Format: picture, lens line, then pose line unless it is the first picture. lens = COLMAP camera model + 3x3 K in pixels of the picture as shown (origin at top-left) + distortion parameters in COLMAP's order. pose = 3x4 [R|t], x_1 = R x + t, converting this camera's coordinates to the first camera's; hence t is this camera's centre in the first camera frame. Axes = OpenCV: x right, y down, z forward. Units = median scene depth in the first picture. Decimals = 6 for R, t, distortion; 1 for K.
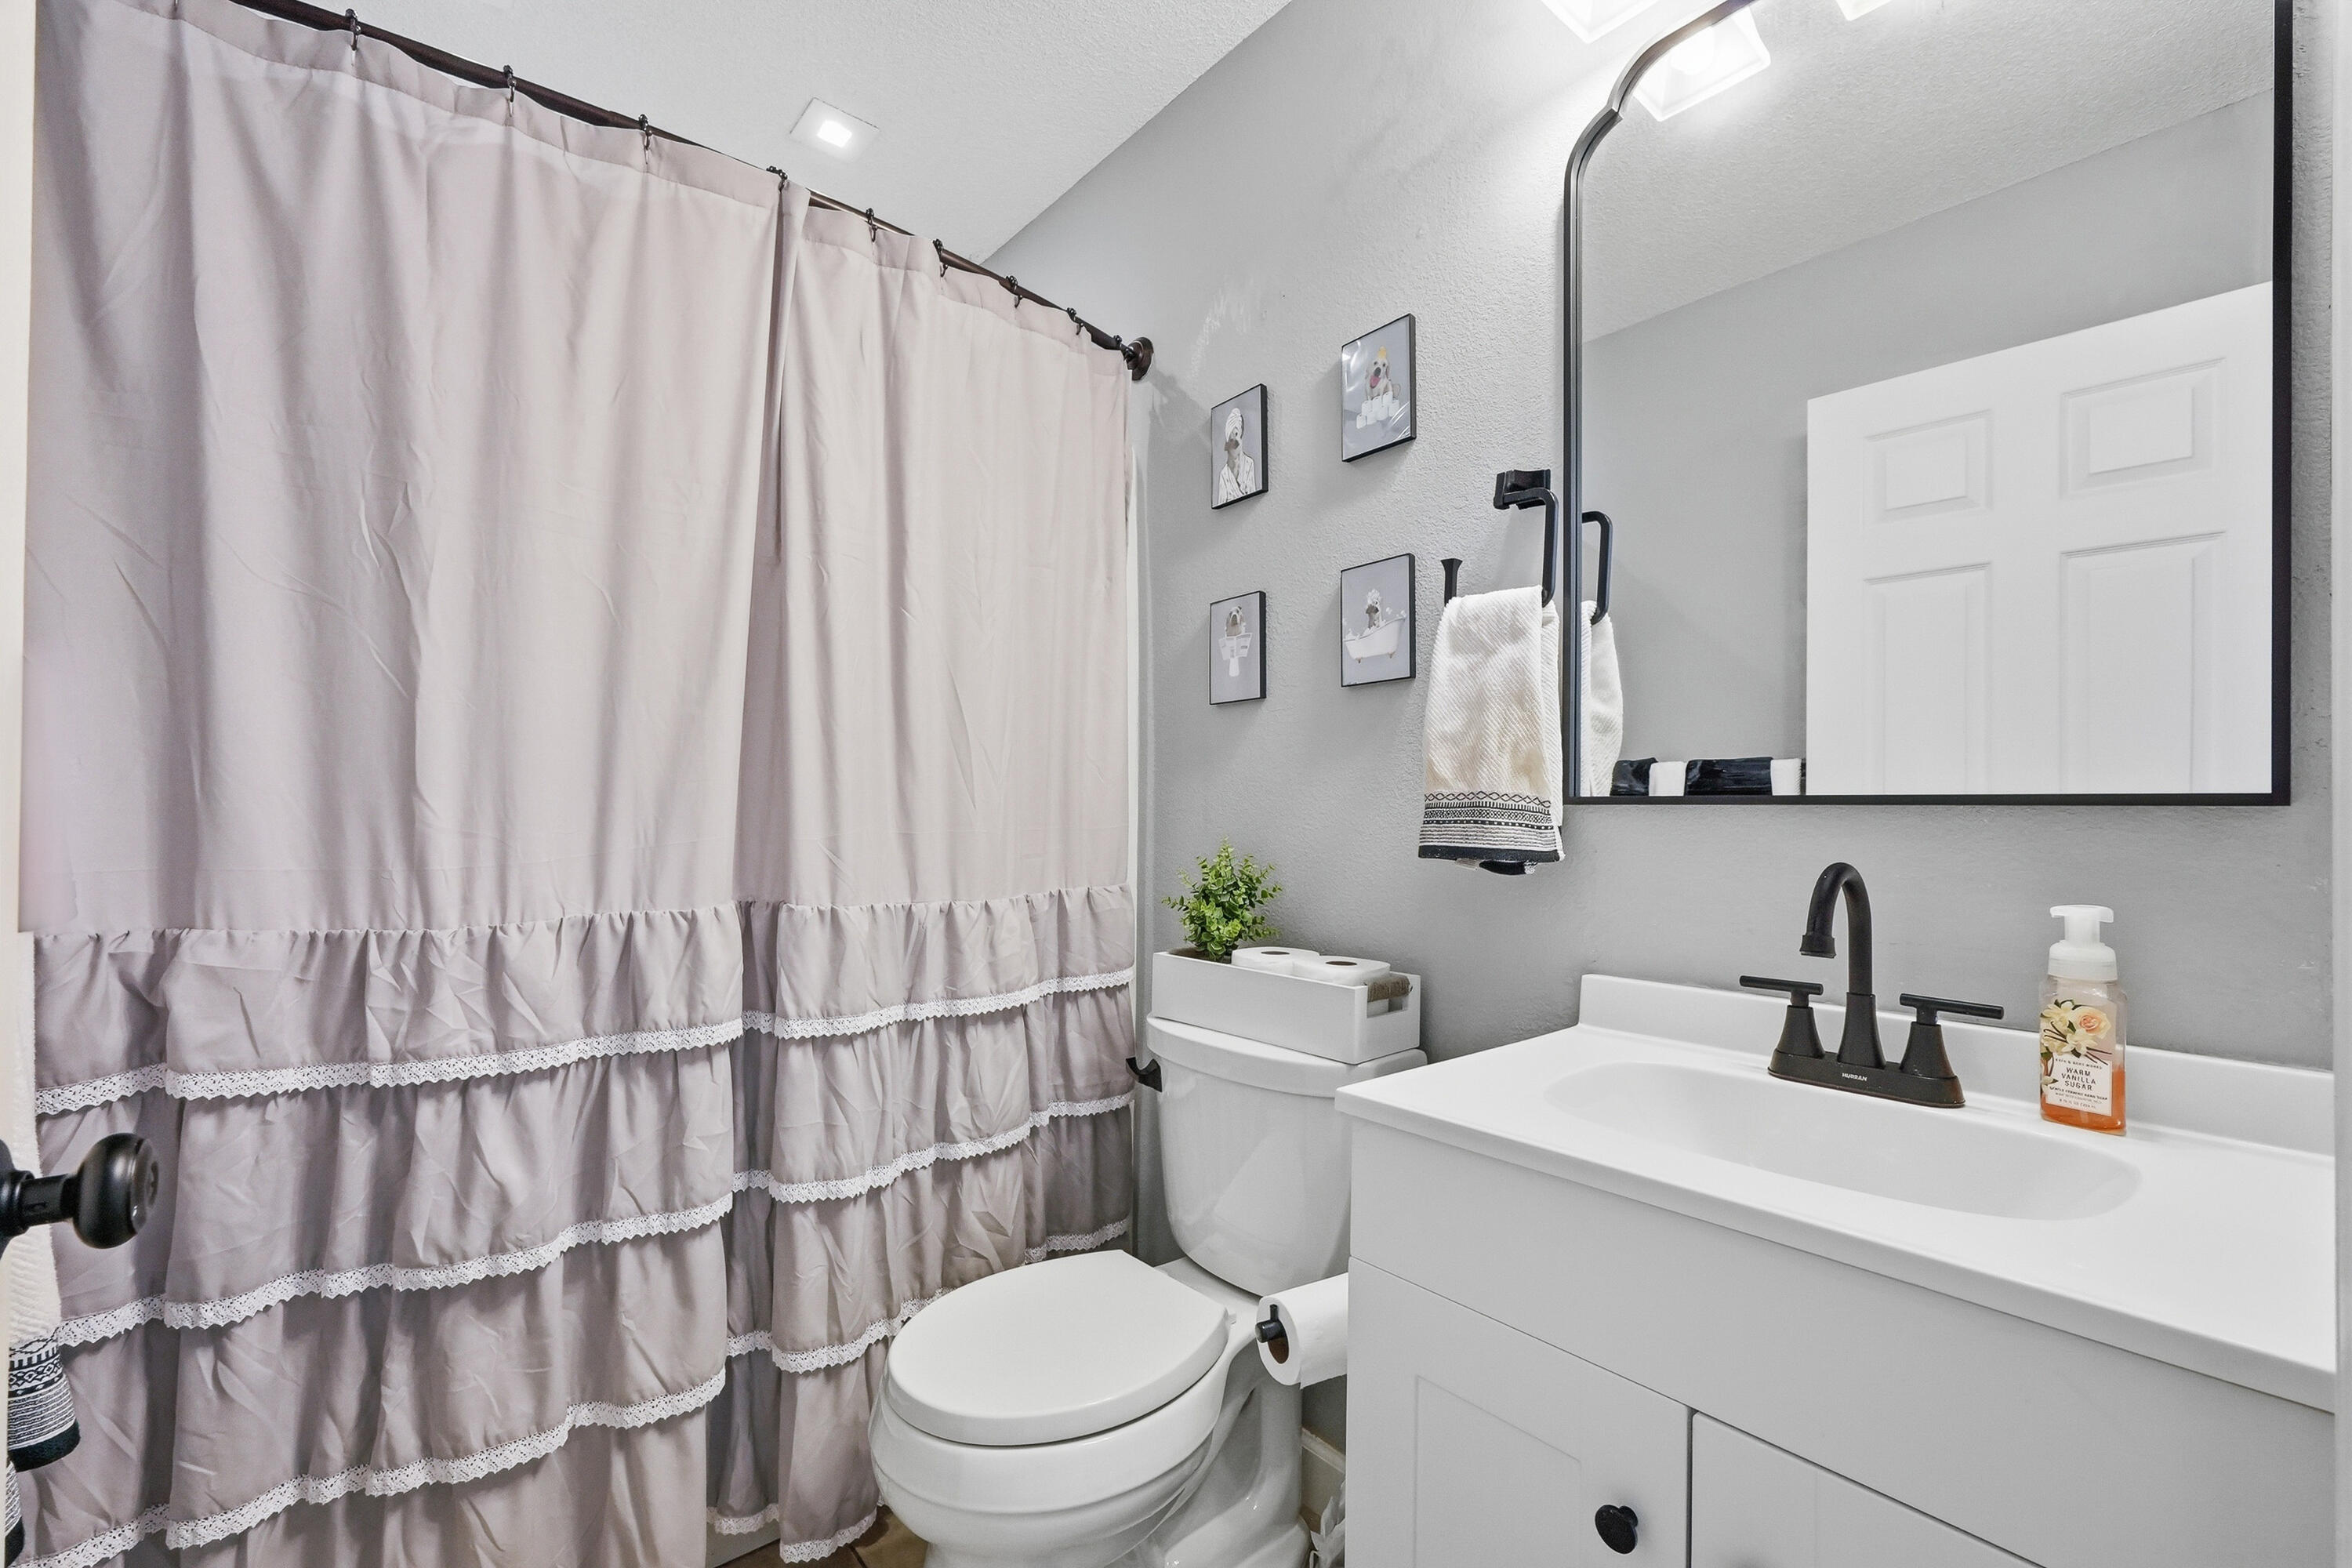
lens RADIAL K [[1017.7, 0, 1175.4], [0, 1017.7, 795.7], [0, 0, 1]] dist [-0.005269, 0.004600]
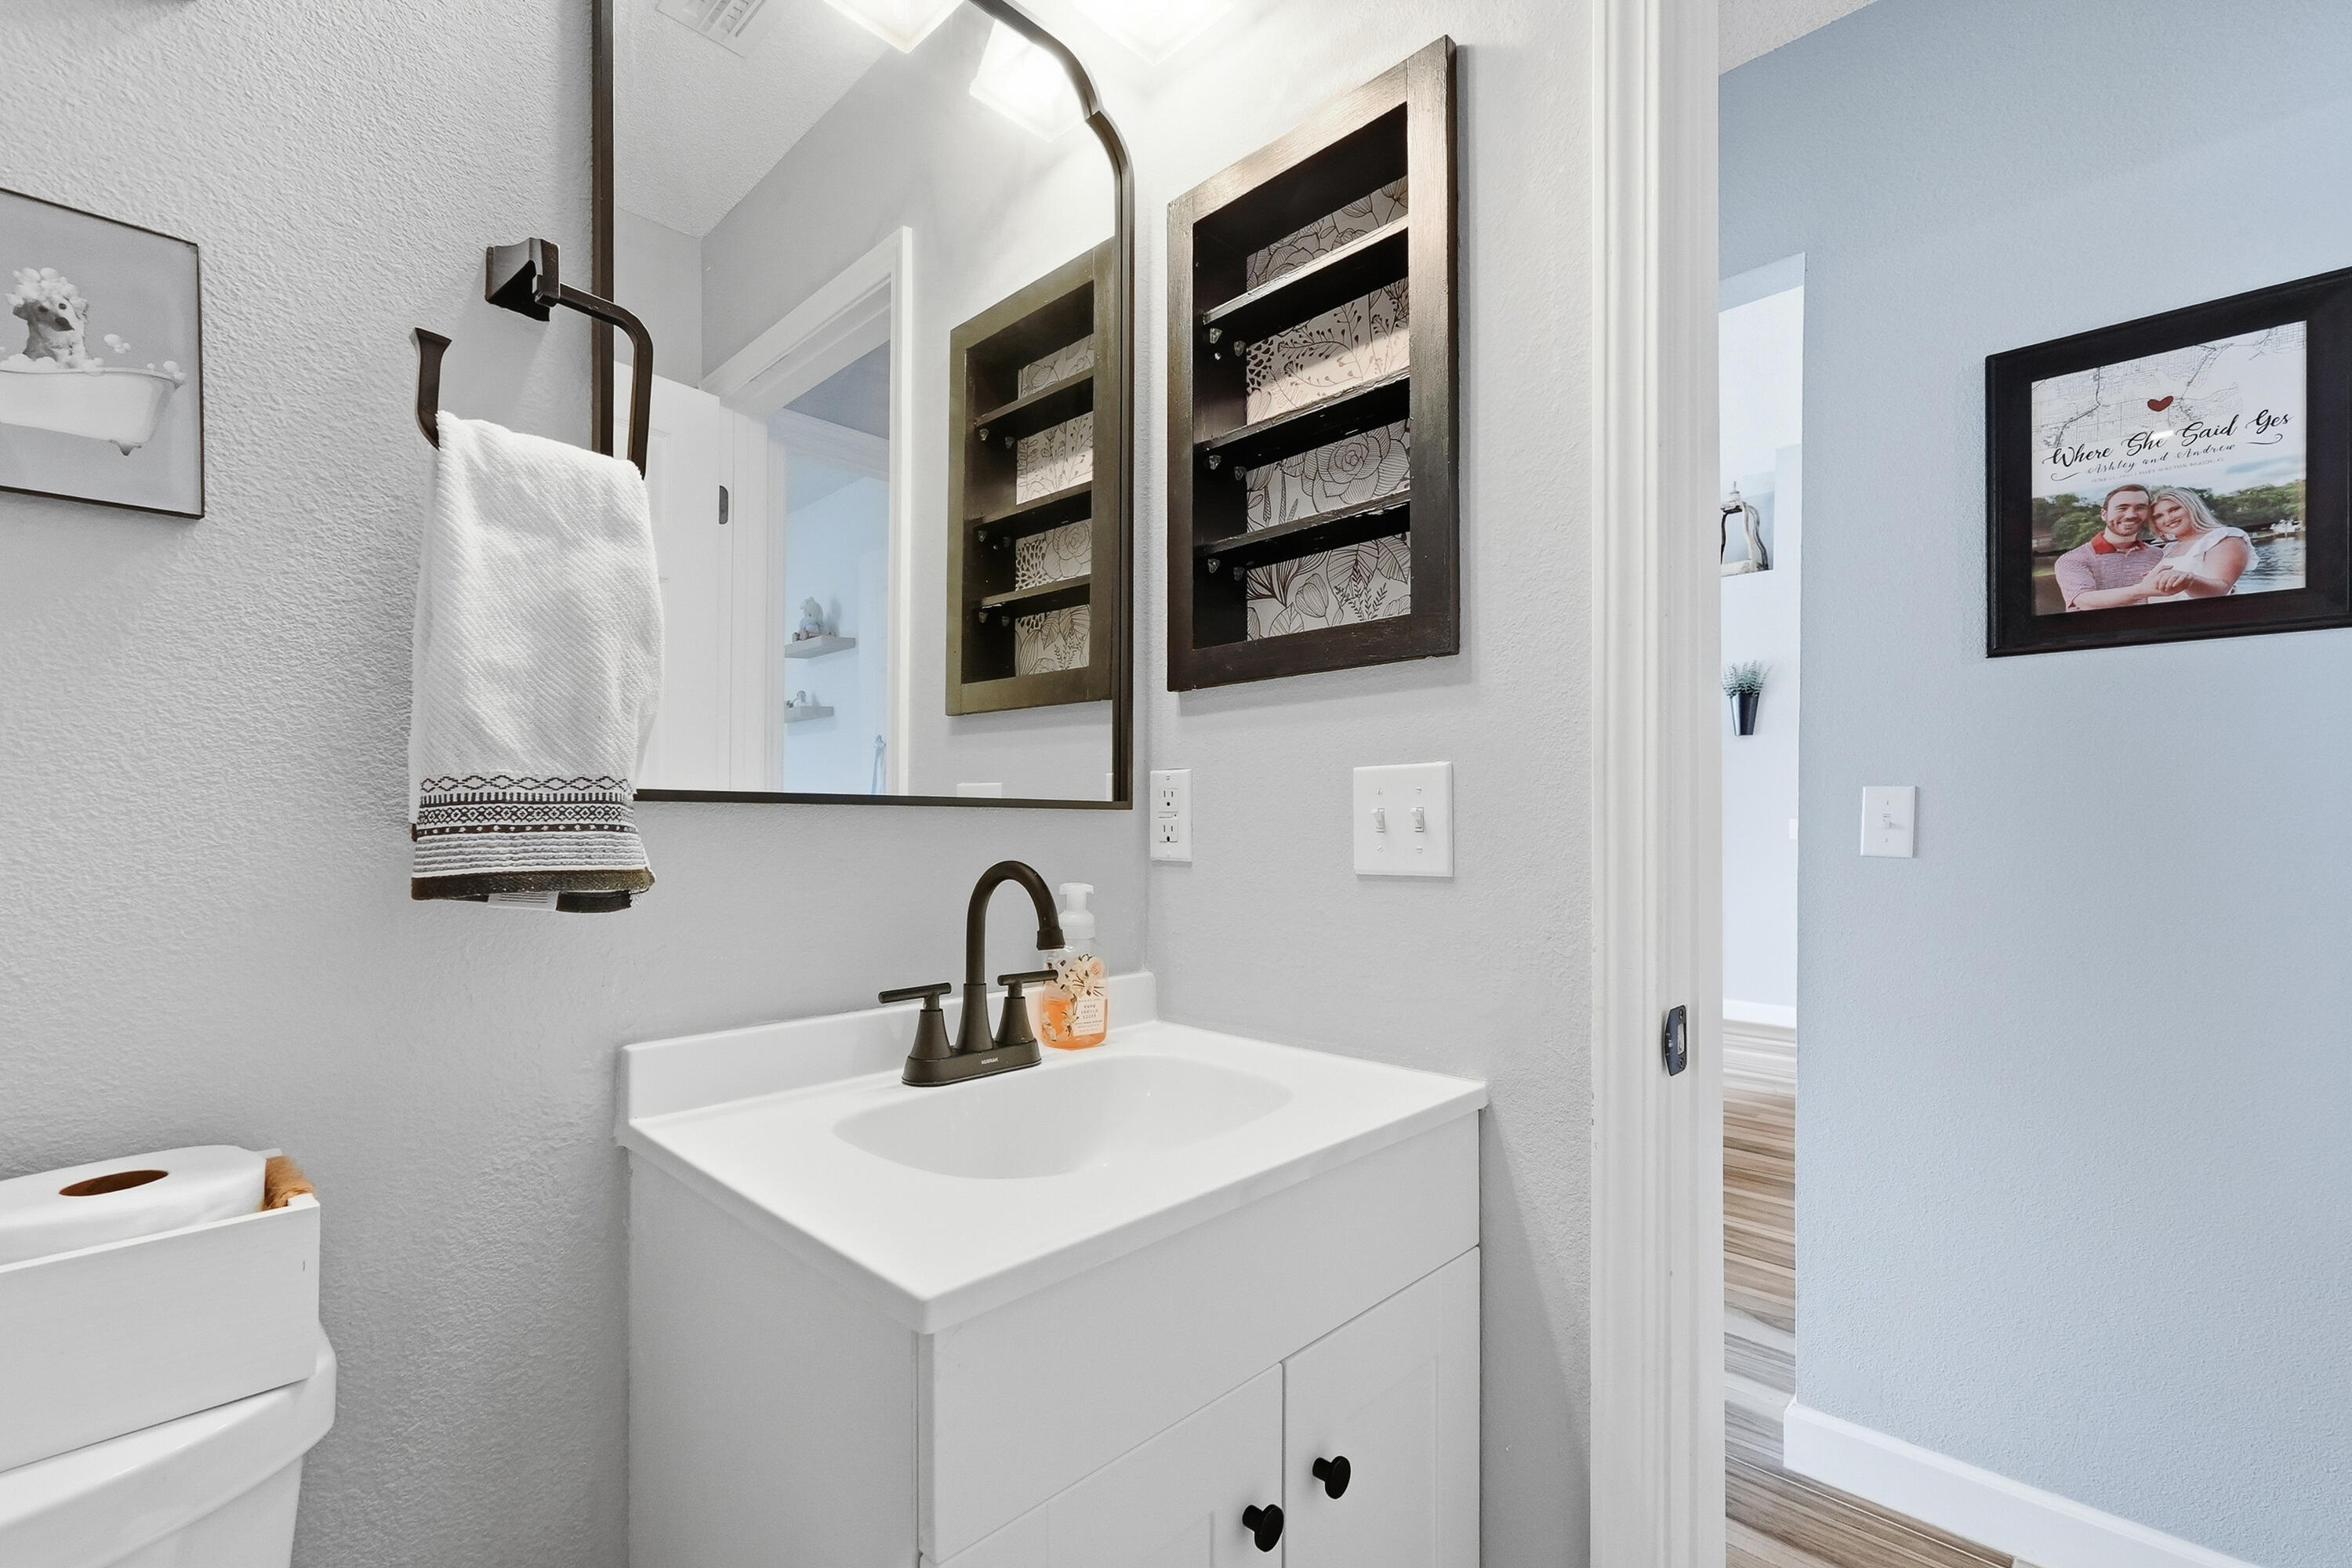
lens RADIAL K [[1017.7, 0, 1175.4], [0, 1017.7, 795.7], [0, 0, 1]] dist [-0.005269, 0.004600]
pose [[-0.110108, 0.016101, 0.993789, -0.331677], [-0.023885, 0.999537, -0.018840, 0.010582], [-0.993633, -0.025811, -0.109672, 0.734393]]
